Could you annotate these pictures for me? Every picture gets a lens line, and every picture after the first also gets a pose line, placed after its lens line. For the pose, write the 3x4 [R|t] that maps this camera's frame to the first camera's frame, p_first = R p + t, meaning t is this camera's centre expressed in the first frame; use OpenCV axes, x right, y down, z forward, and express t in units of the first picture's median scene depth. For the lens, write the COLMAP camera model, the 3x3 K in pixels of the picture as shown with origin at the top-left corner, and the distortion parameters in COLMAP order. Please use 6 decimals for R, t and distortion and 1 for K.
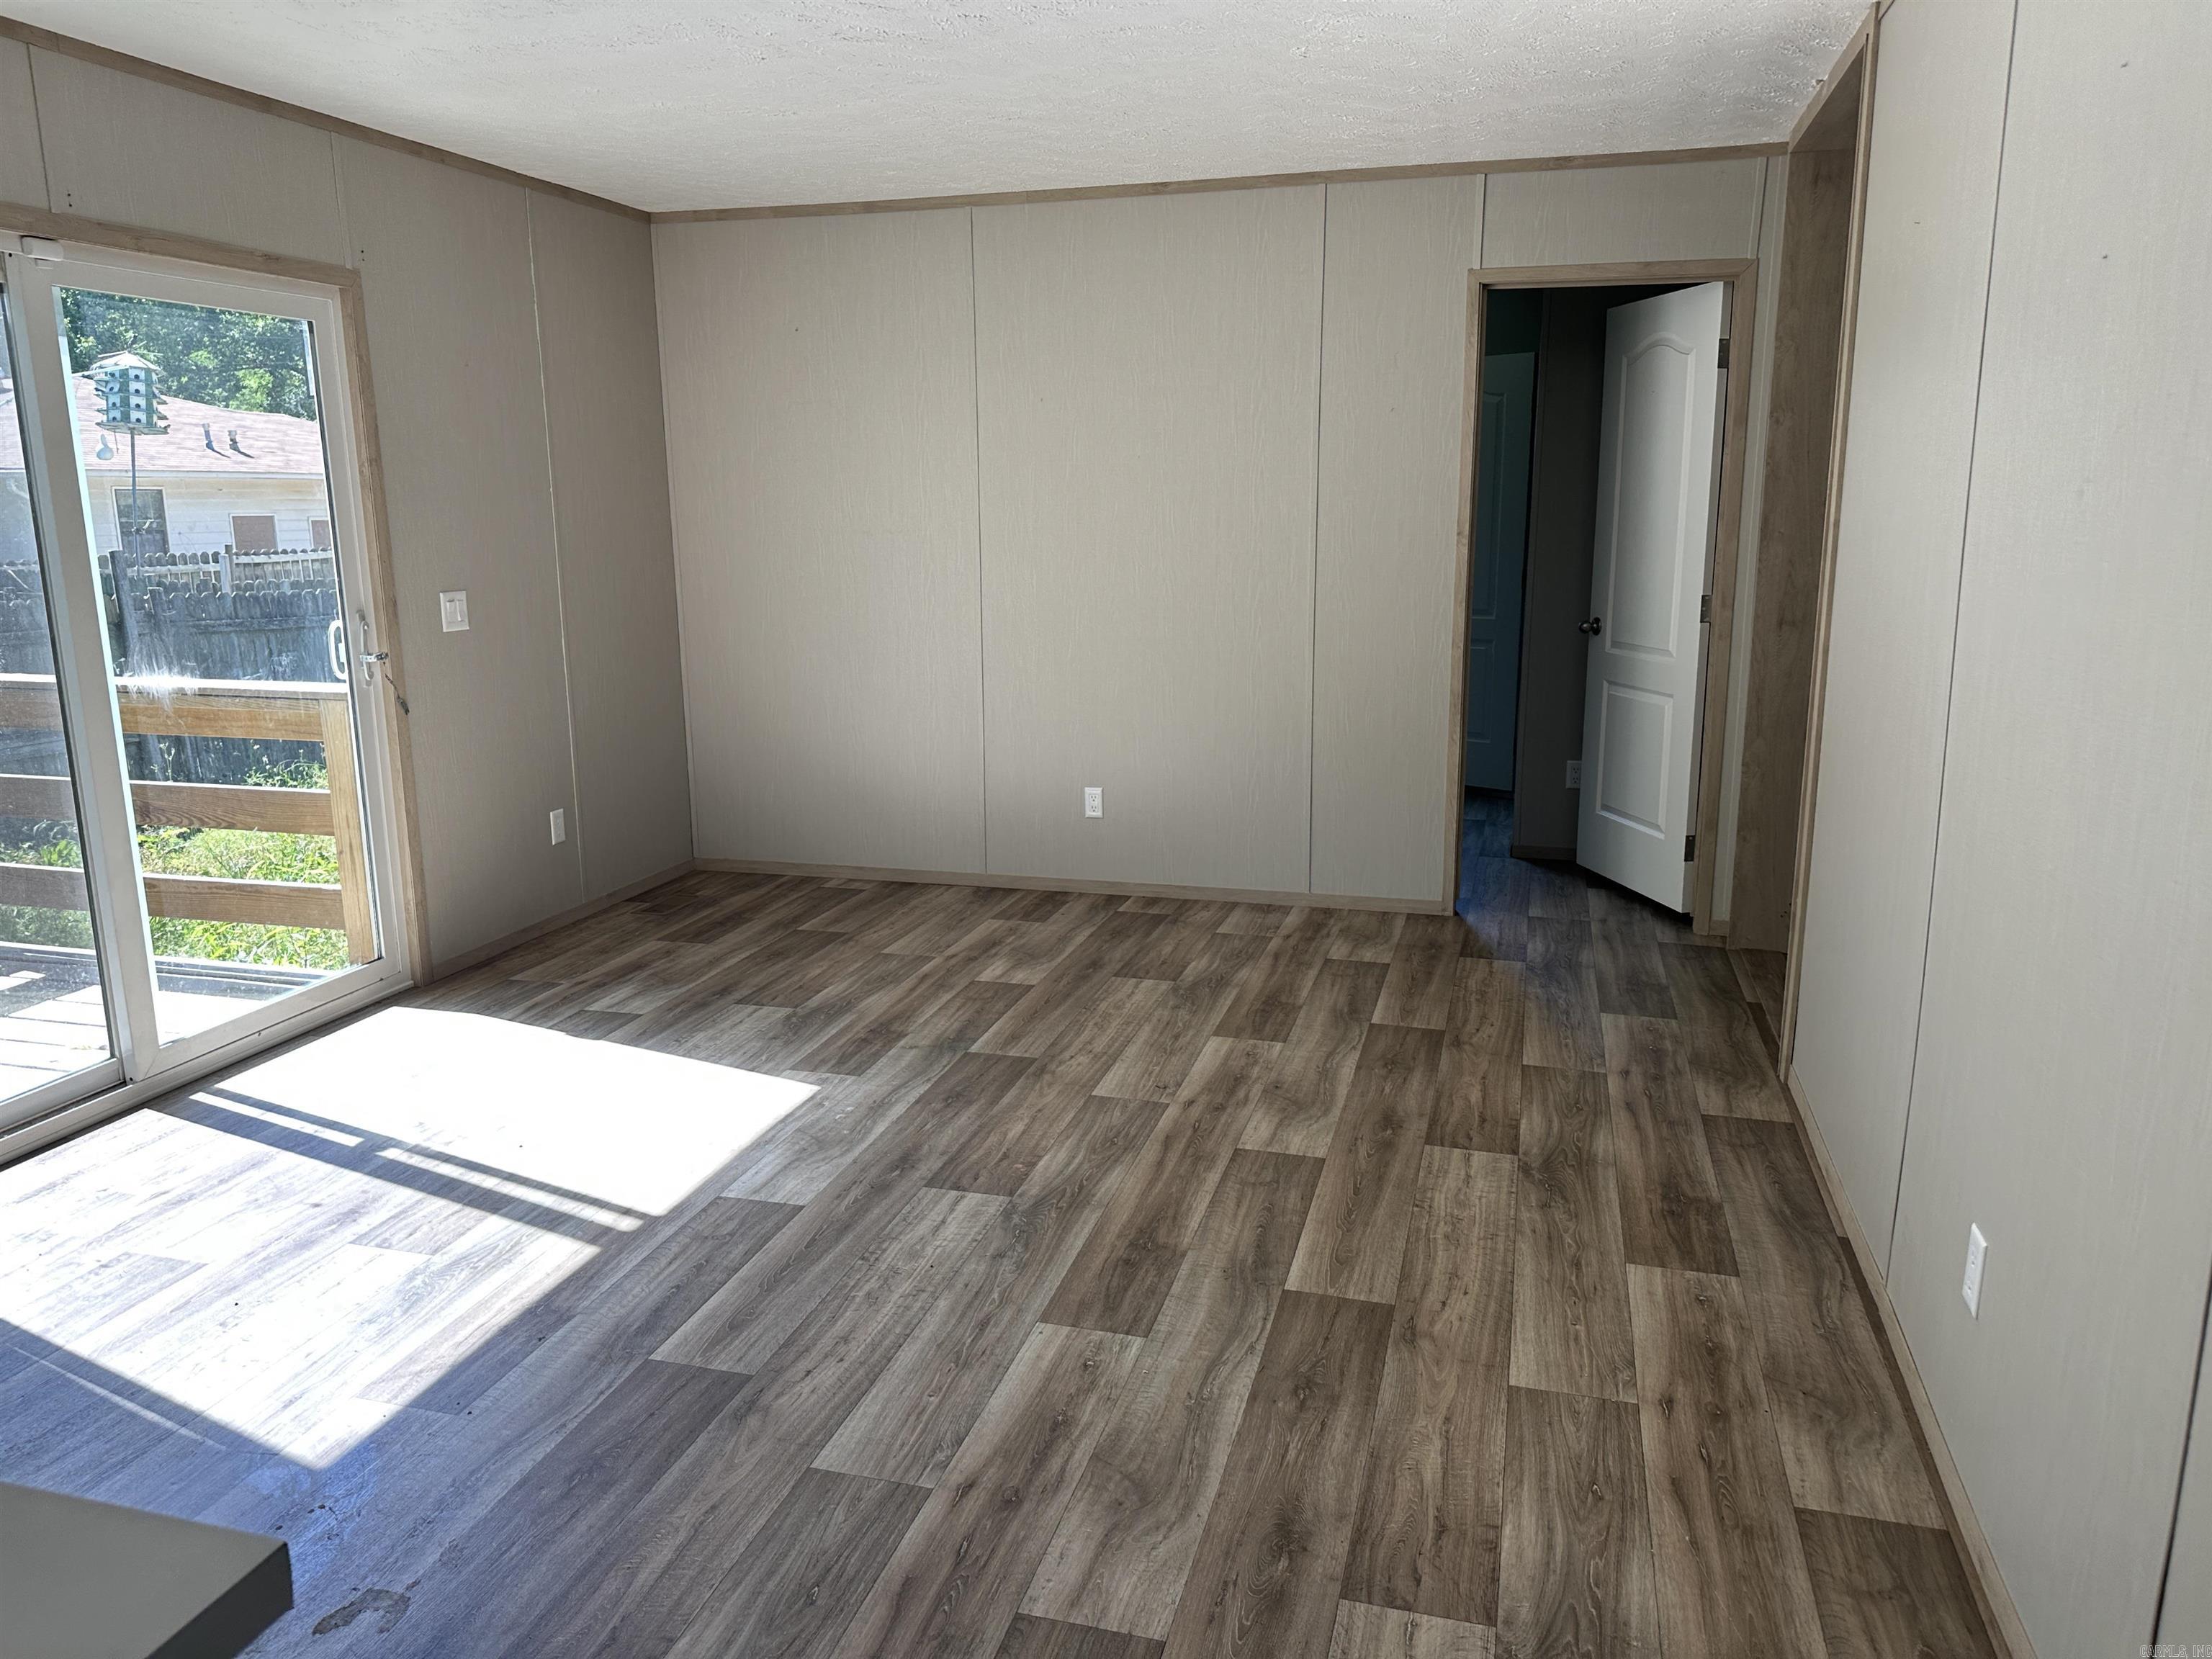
lens RADIAL K [[1549.9, 0, 1110.3], [0, 1549.9, 841.9], [0, 0, 1]] dist [0.041560, -0.063515]
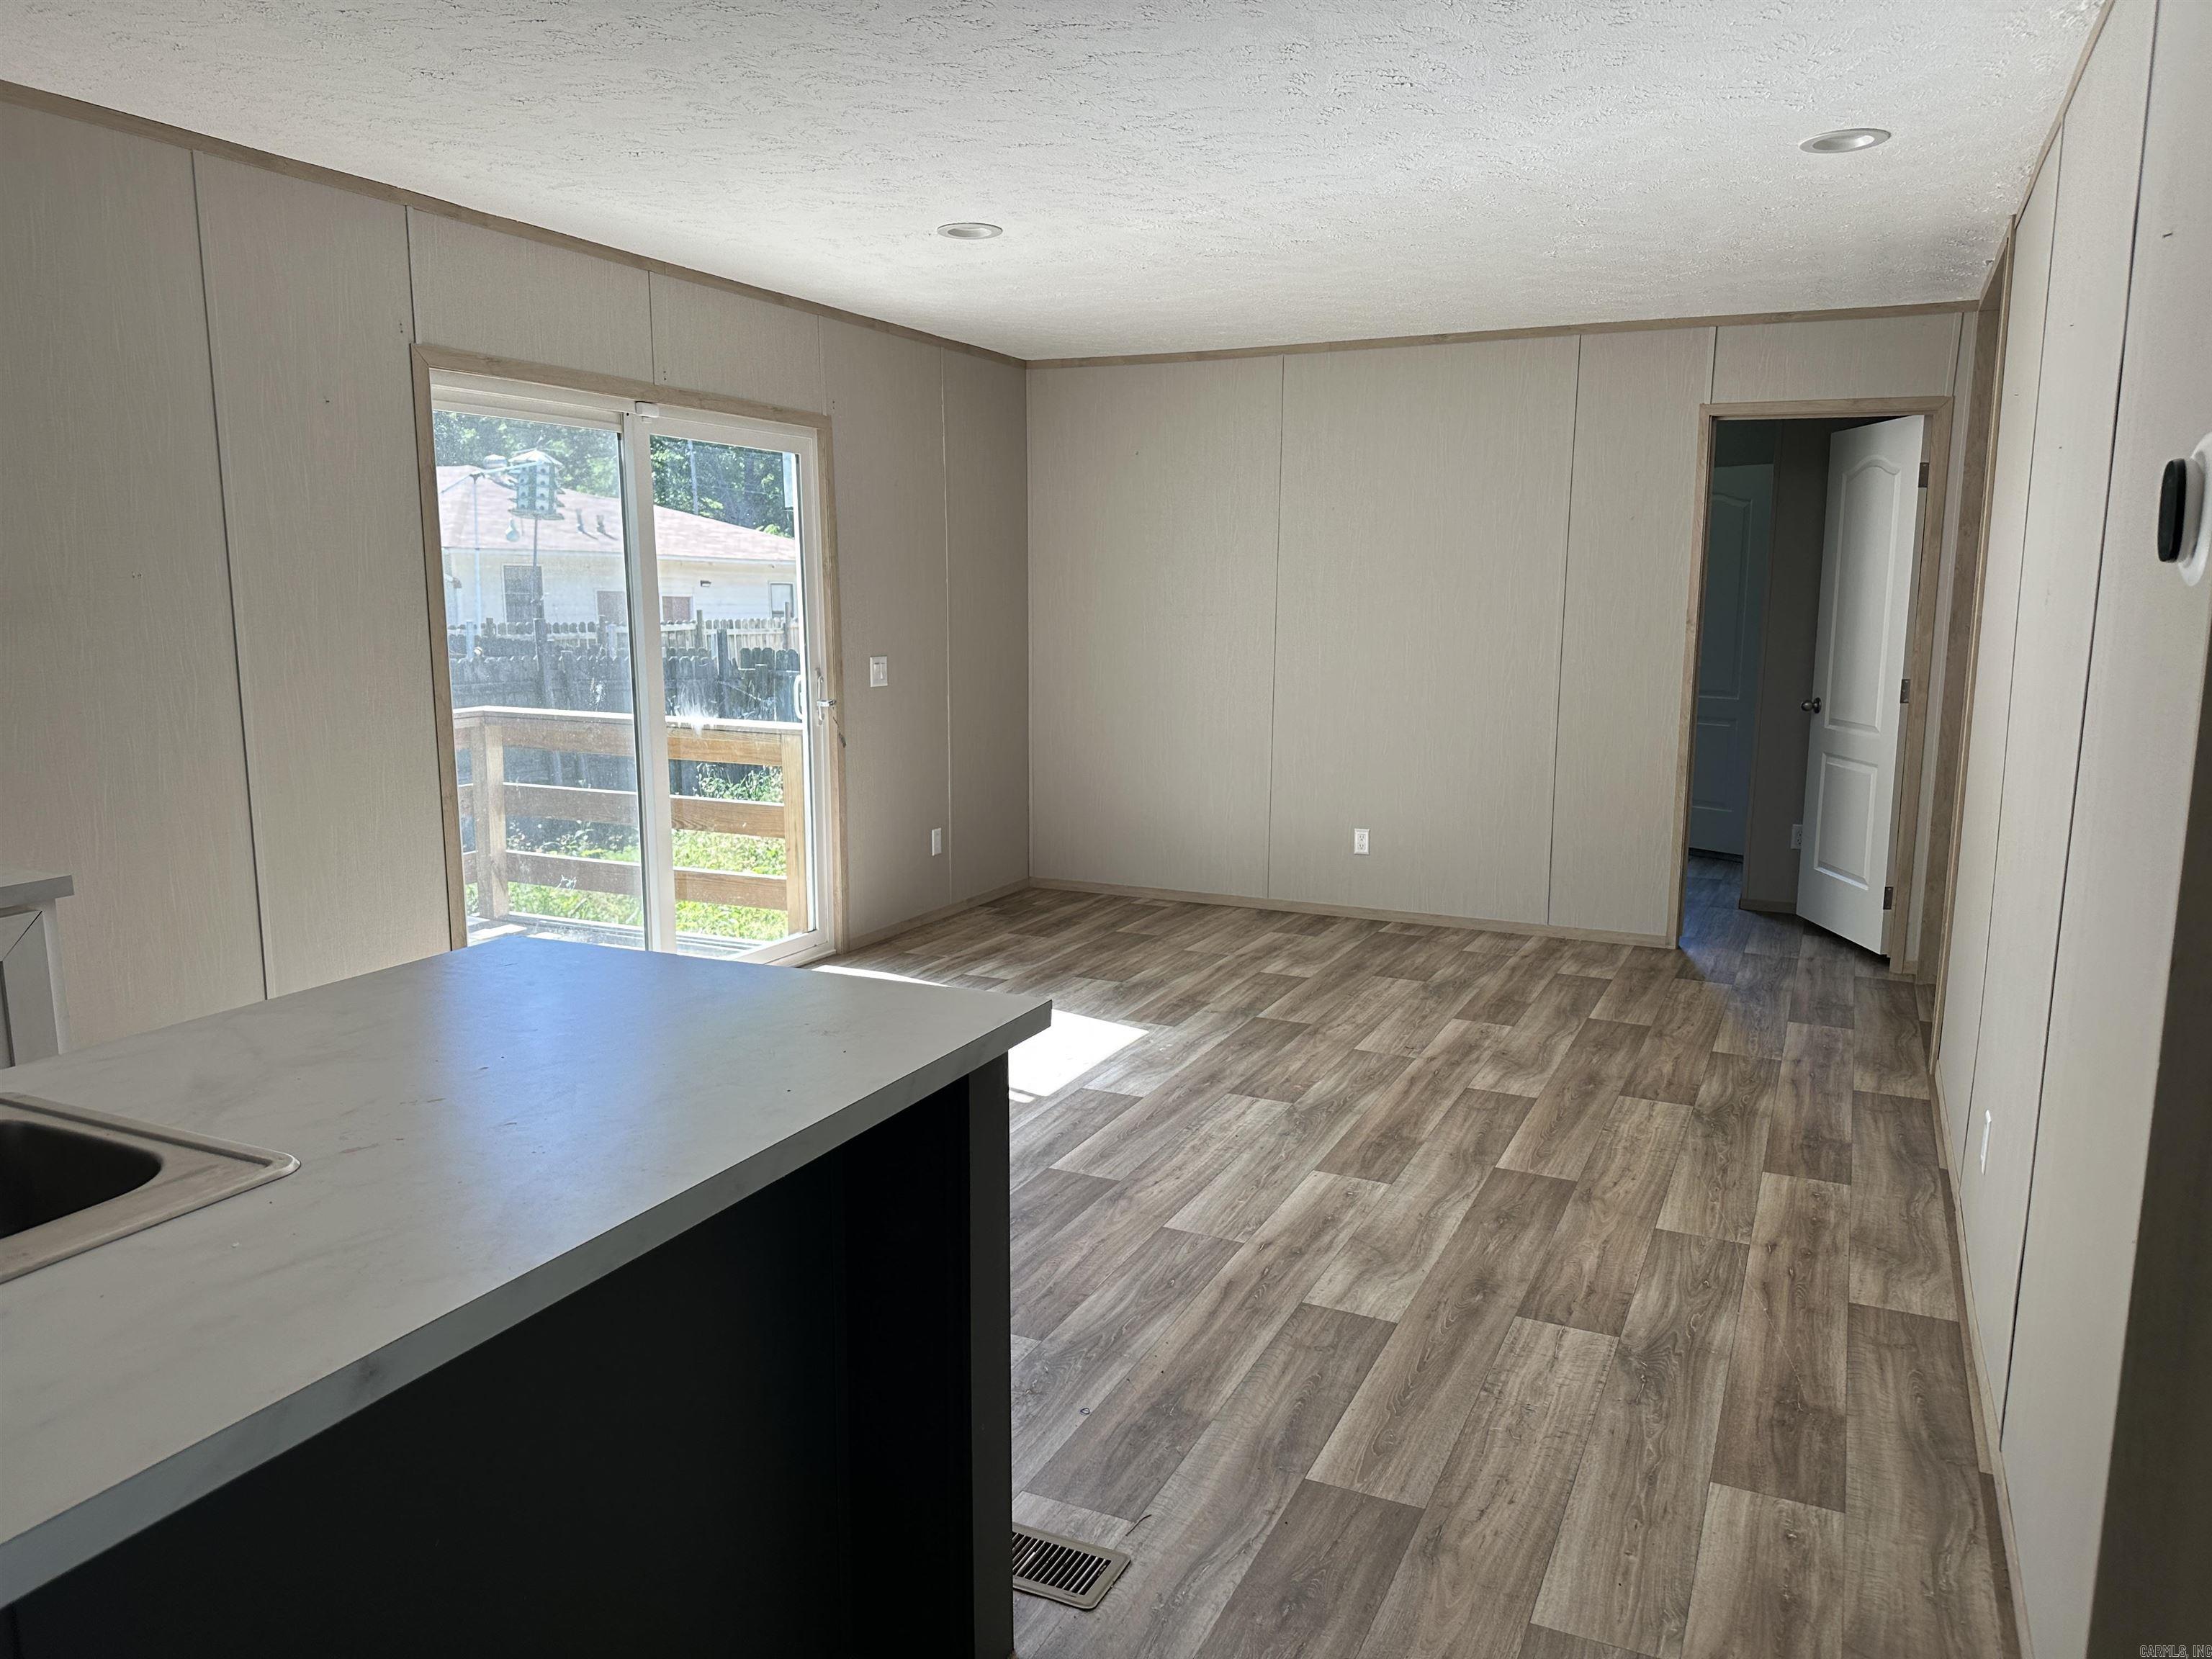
lens RADIAL K [[1536.3, 0, 1114.4], [0, 1536.3, 852.2], [0, 0, 1]] dist [0.101077, -0.190999]
pose [[0.985452, 0.040760, -0.164993, -0.003297], [-0.048031, 0.998032, -0.040321, 0.056887], [0.163025, 0.047659, 0.985470, -0.288756]]
